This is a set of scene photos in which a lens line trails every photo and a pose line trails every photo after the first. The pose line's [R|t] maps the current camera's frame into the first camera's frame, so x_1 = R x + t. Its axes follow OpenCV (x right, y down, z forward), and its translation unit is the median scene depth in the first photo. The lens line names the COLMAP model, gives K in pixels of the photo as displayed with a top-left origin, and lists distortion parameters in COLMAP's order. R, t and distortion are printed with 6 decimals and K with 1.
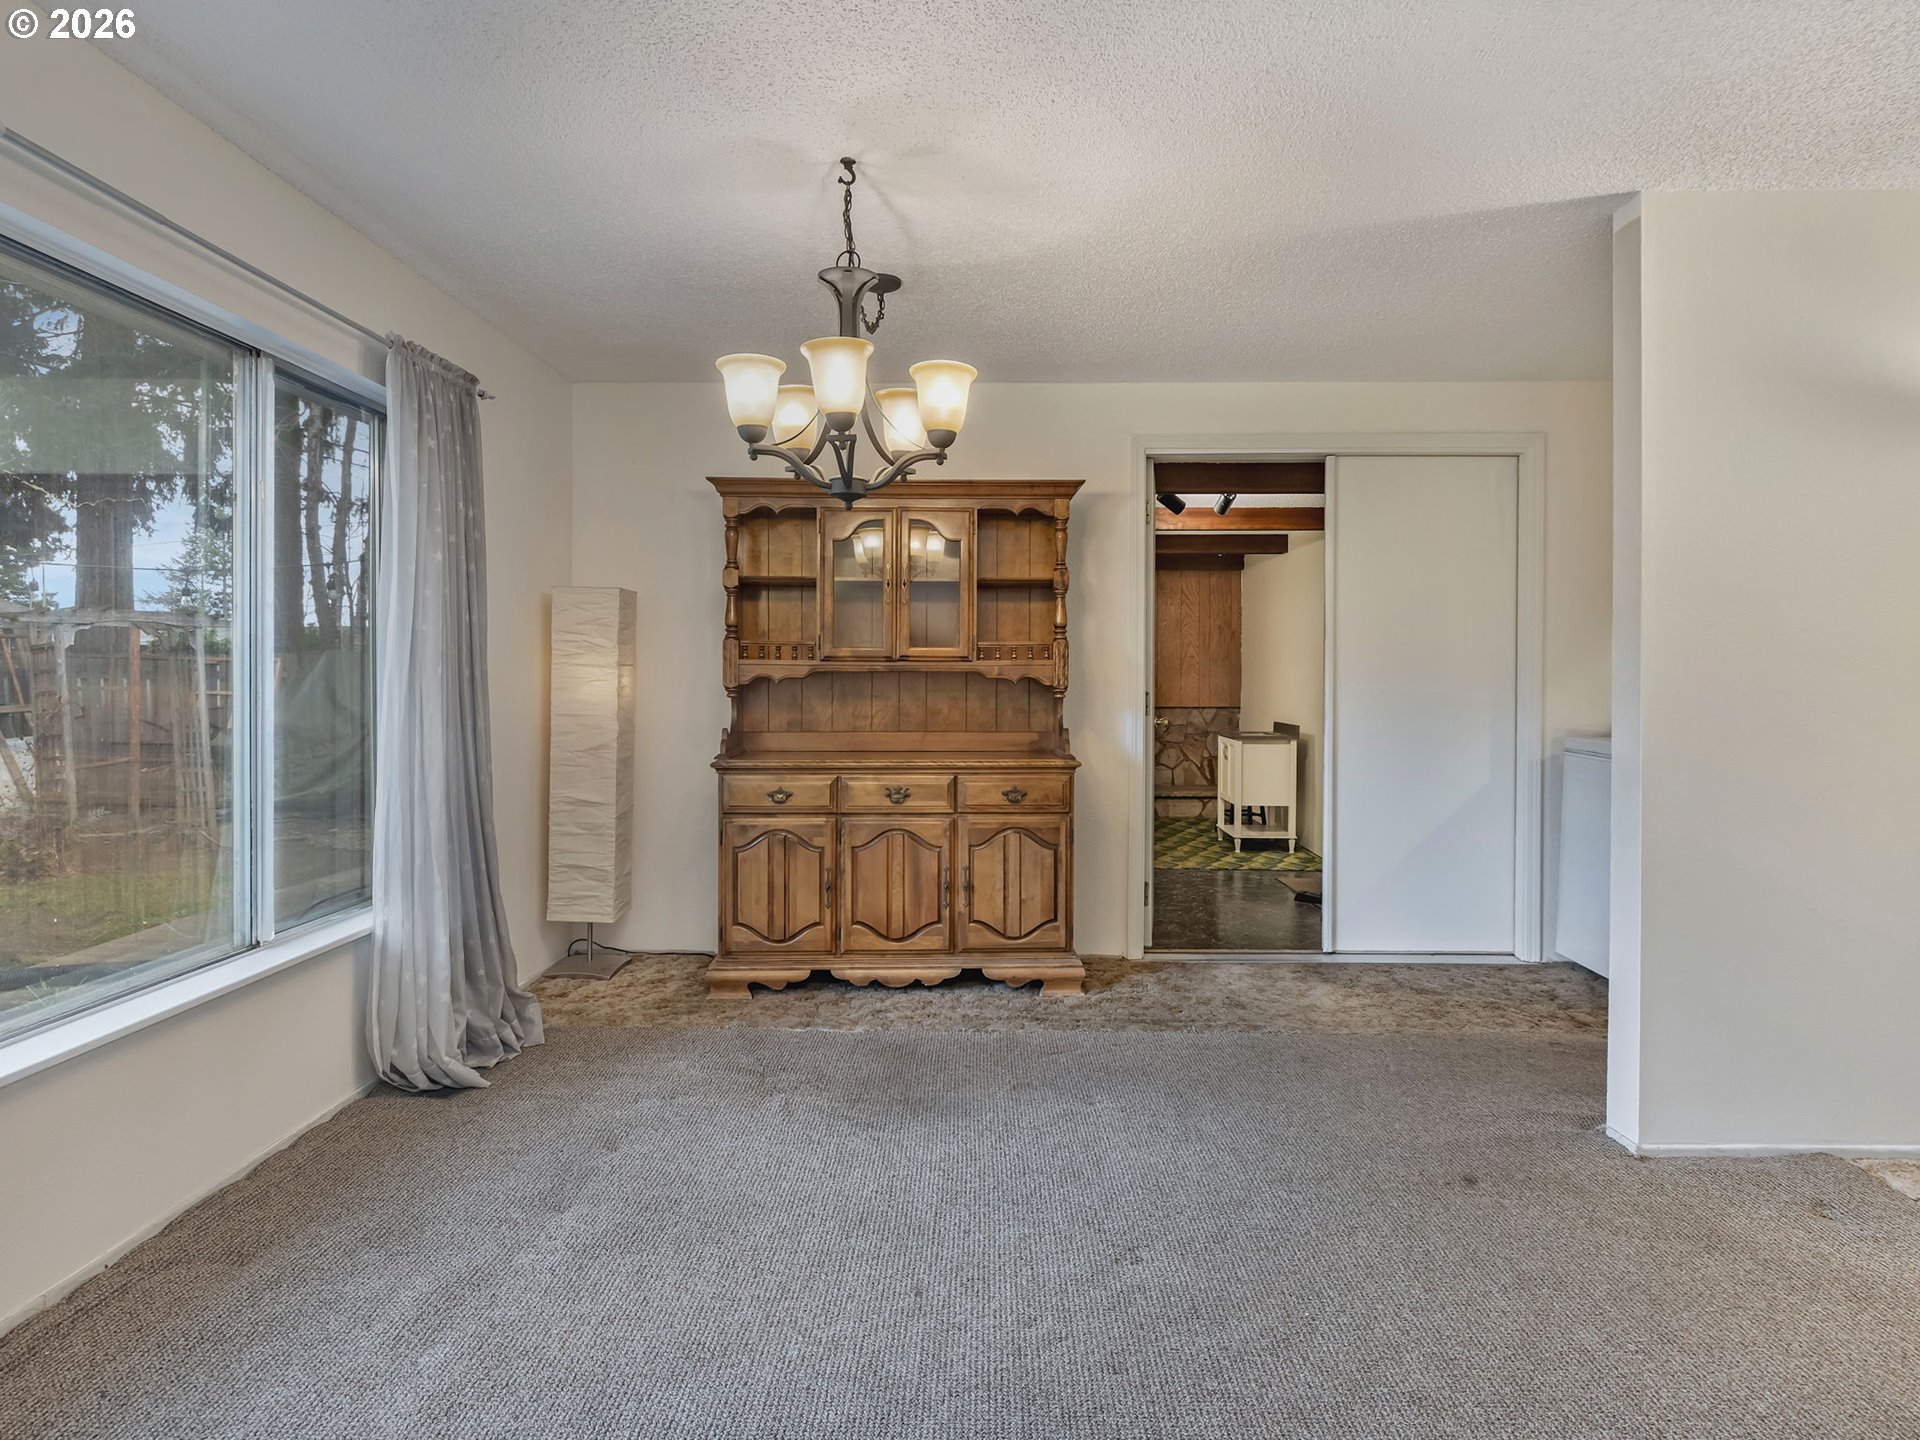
lens RADIAL K [[1061.7, 0, 952.8], [0, 1061.7, 680.9], [0, 0, 1]] dist [0.001358, -0.001492]
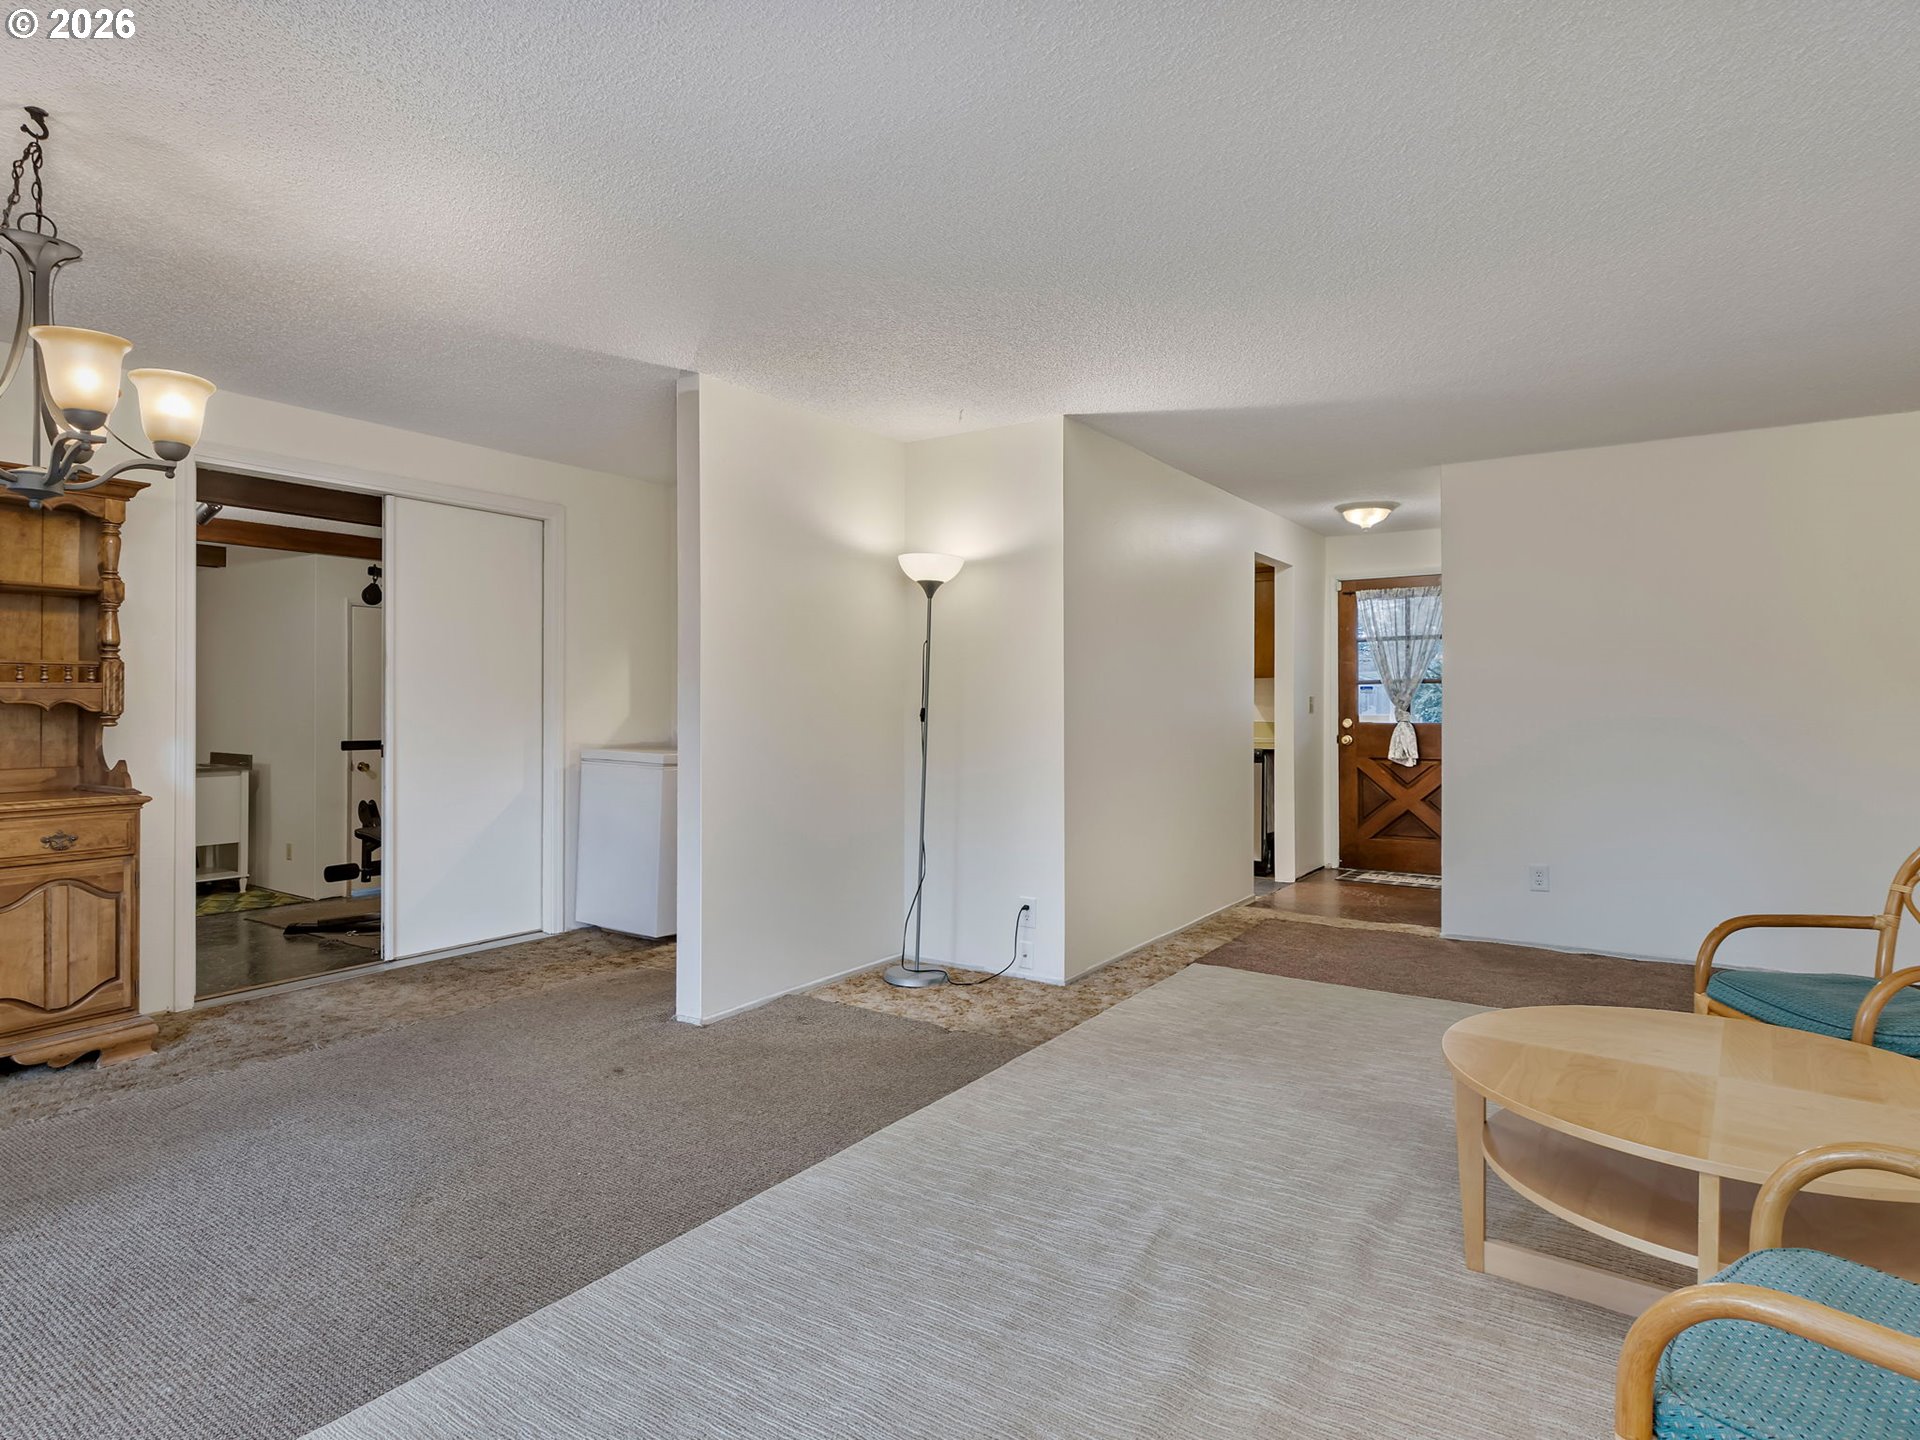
lens RADIAL K [[1082.8, 0, 957.6], [0, 1082.8, 700.6], [0, 0, 1]] dist [-0.001503, -0.000446]
pose [[0.542080, -0.001794, 0.840325, -0.278980], [0.007080, 0.999972, -0.002433, 0.002297], [-0.840297, 0.007268, 0.542077, -0.074579]]
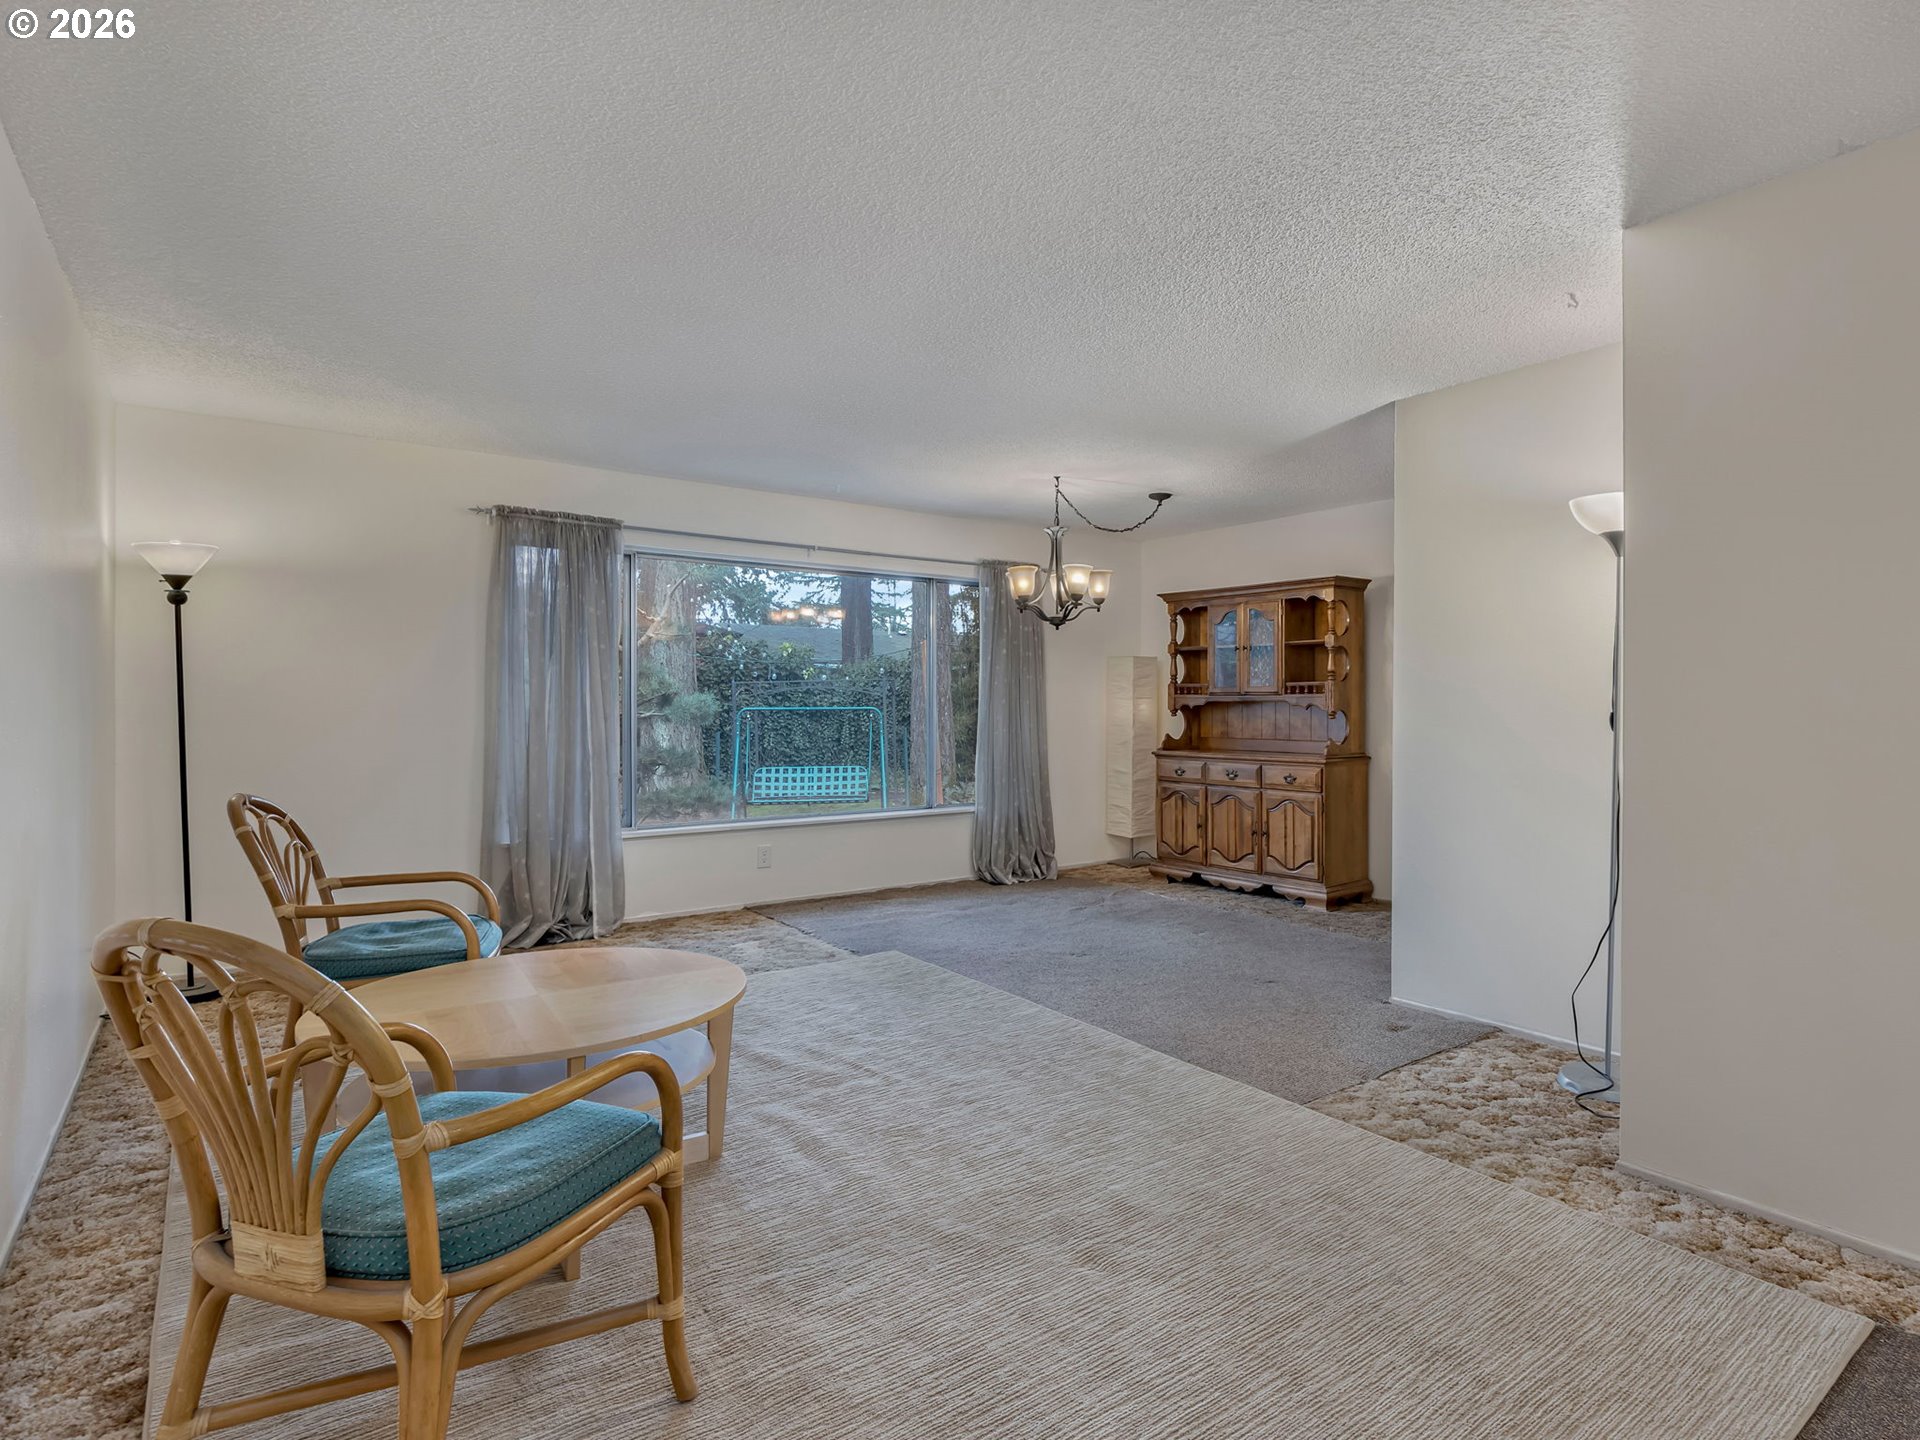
lens RADIAL K [[1023.9, 0, 1042.0], [0, 1023.9, 703.9], [0, 0, 1]] dist [0.001720, -0.000345]
pose [[0.633585, 0.000460, -0.773673, 1.006596], [-0.007191, 0.999960, -0.005294, 0.005875], [0.773639, 0.008918, 0.633563, -0.258602]]
